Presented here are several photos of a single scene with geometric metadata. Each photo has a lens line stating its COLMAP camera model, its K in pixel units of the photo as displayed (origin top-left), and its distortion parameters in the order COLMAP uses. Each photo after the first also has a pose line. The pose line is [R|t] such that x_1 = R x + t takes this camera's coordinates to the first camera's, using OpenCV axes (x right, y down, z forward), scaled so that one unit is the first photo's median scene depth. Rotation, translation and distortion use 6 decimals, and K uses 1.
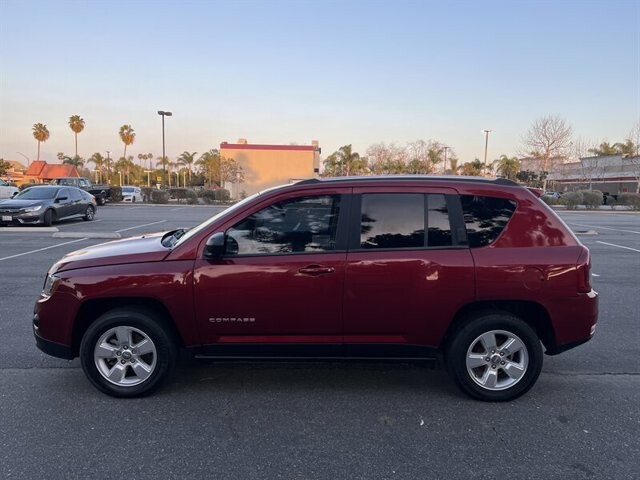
lens RADIAL K [[506.5, 0, 317.5], [0, 506.5, 242.4], [0, 0, 1]] dist [0.050479, -0.025411]
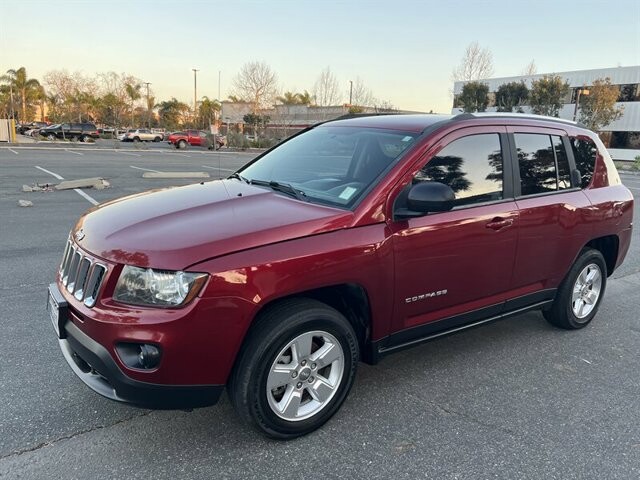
lens RADIAL K [[506.5, 0, 324.8], [0, 506.5, 243.2], [0, 0, 1]] dist [0.050479, -0.025411]
pose [[0.789294, -0.104827, 0.605002, -0.082372], [0.035902, 0.991512, 0.124959, -0.003467], [-0.612965, -0.076909, 0.786358, 0.052863]]
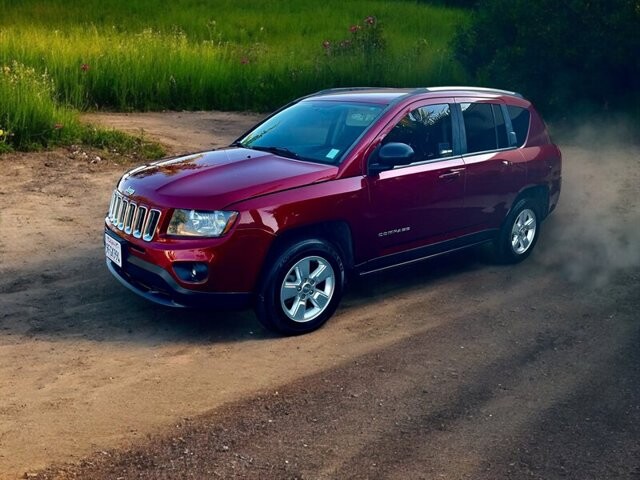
lens RADIAL K [[506.5, 0, 318.4], [0, 506.5, 241.7], [0, 0, 1]] dist [0.050479, -0.025411]
pose [[0.753383, -0.164110, 0.636774, -0.102311], [0.063222, 0.981949, 0.178268, -0.002107], [-0.654535, -0.094046, 0.750159, 0.035761]]
